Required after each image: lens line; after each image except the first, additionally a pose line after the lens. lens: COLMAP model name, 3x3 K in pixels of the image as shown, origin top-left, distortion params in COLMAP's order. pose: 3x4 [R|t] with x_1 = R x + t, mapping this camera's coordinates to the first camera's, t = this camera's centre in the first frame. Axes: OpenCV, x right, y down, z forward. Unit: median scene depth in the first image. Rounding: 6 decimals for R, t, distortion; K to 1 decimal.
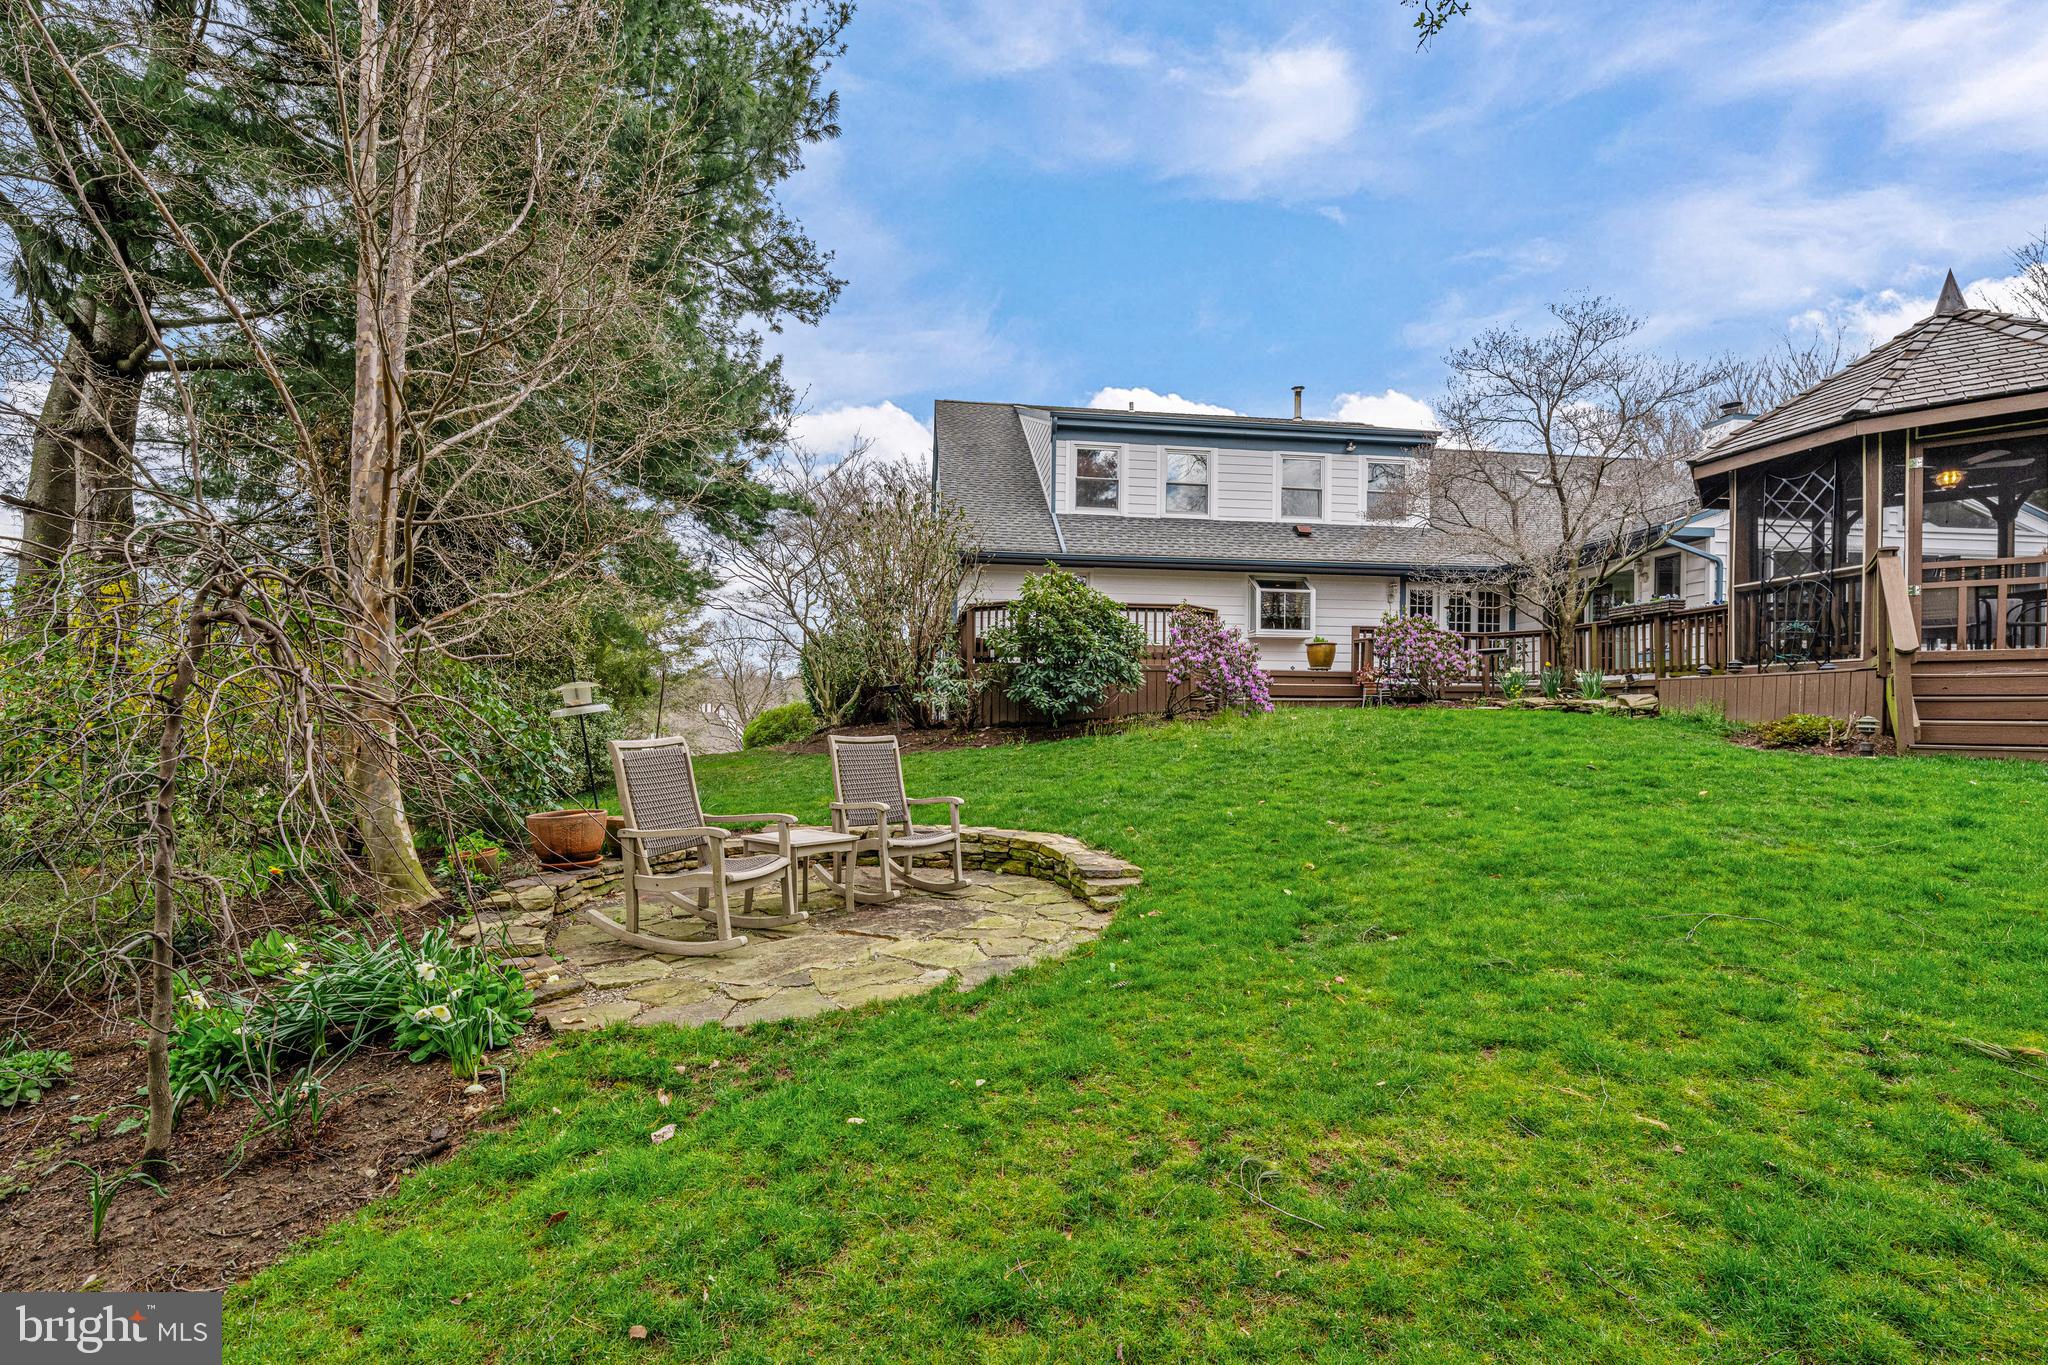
lens RADIAL K [[901.5, 0, 1020.4], [0, 901.5, 717.6], [0, 0, 1]] dist [0.001019, 0.000140]
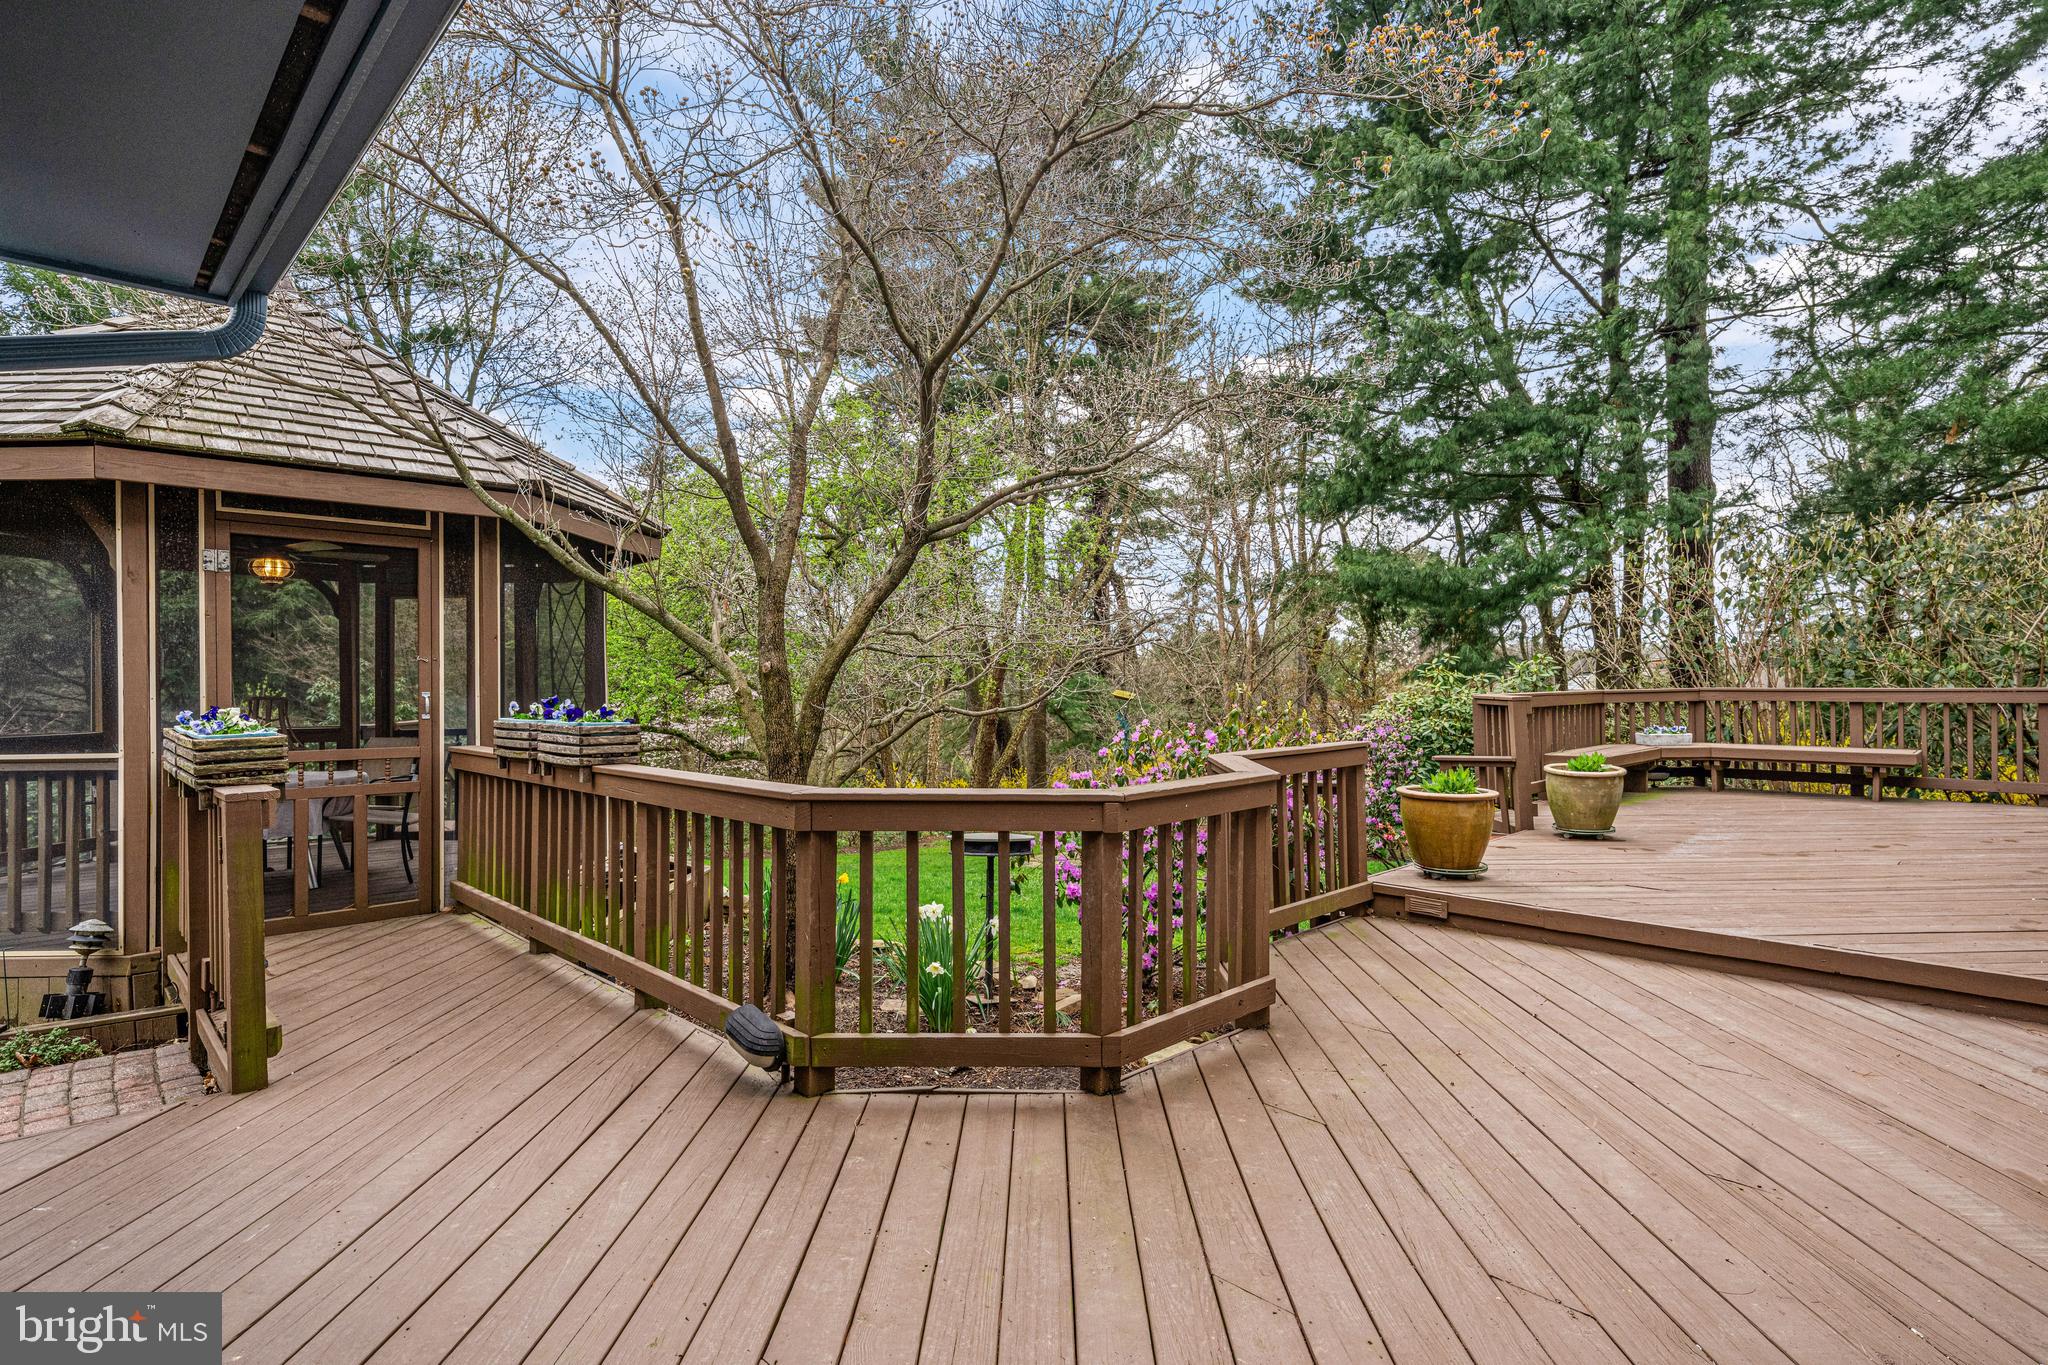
lens RADIAL K [[1015.2, 0, 1014.5], [0, 1015.2, 675.6], [0, 0, 1]] dist [0.008250, -0.000704]
pose [[0.135623, 0.009698, 0.990713, 0.489925], [0.026629, 0.999555, -0.013430, -0.196953], [-0.990403, 0.028203, 0.135305, 0.485635]]
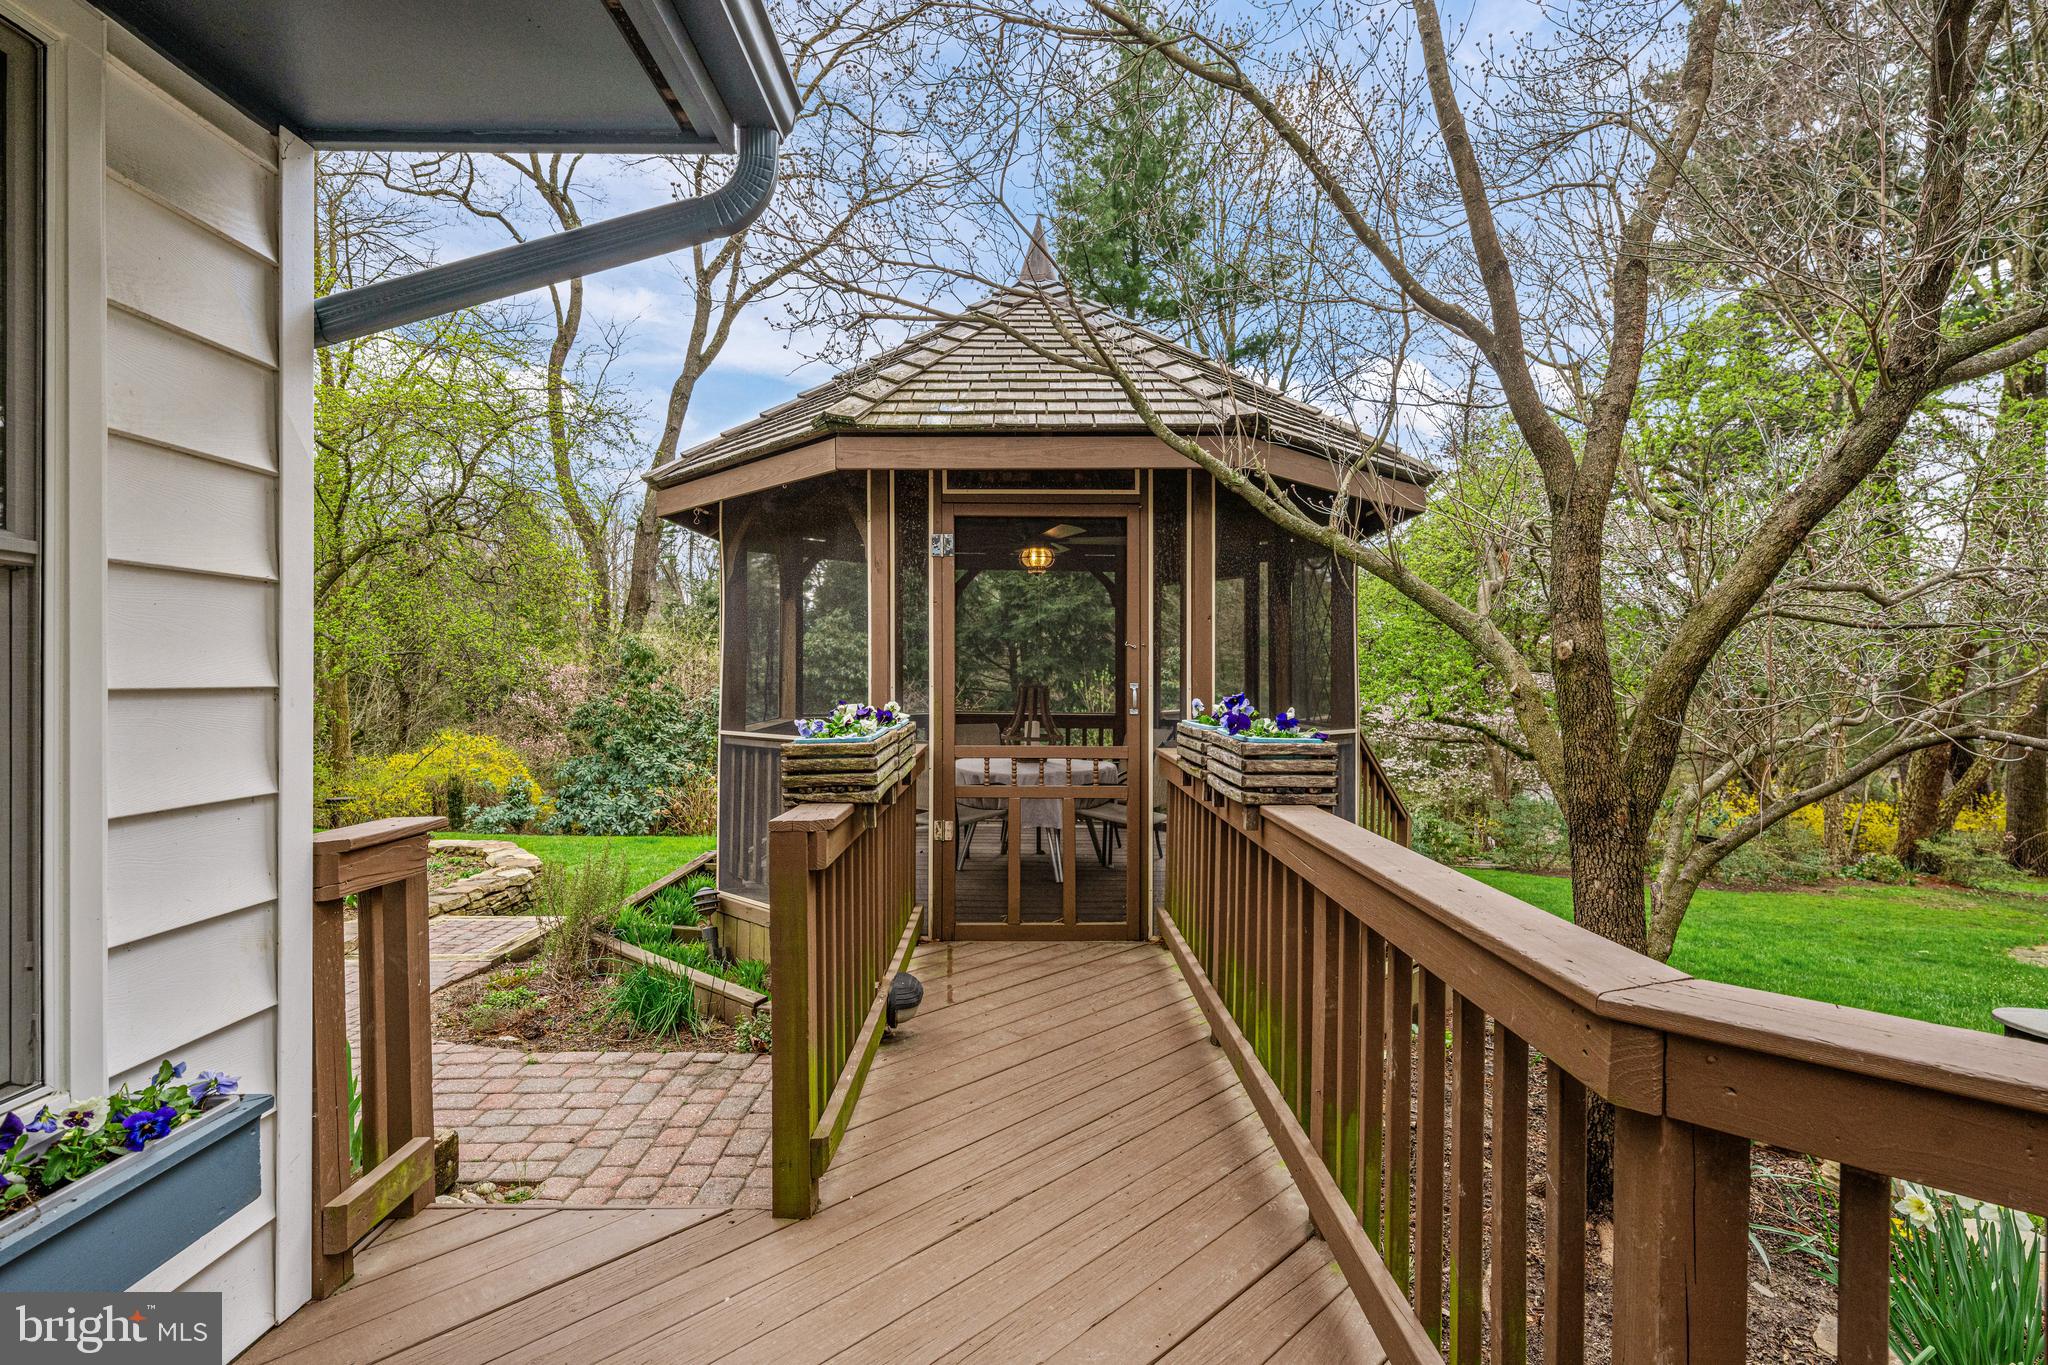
lens RADIAL K [[1015.2, 0, 1014.5], [0, 1015.2, 675.6], [0, 0, 1]] dist [0.008250, -0.000704]
pose [[0.778516, 0.000856, 0.627624, 0.675281], [0.011122, 0.999823, -0.015160, -0.201483], [-0.627526, 0.018783, 0.778369, 0.550806]]
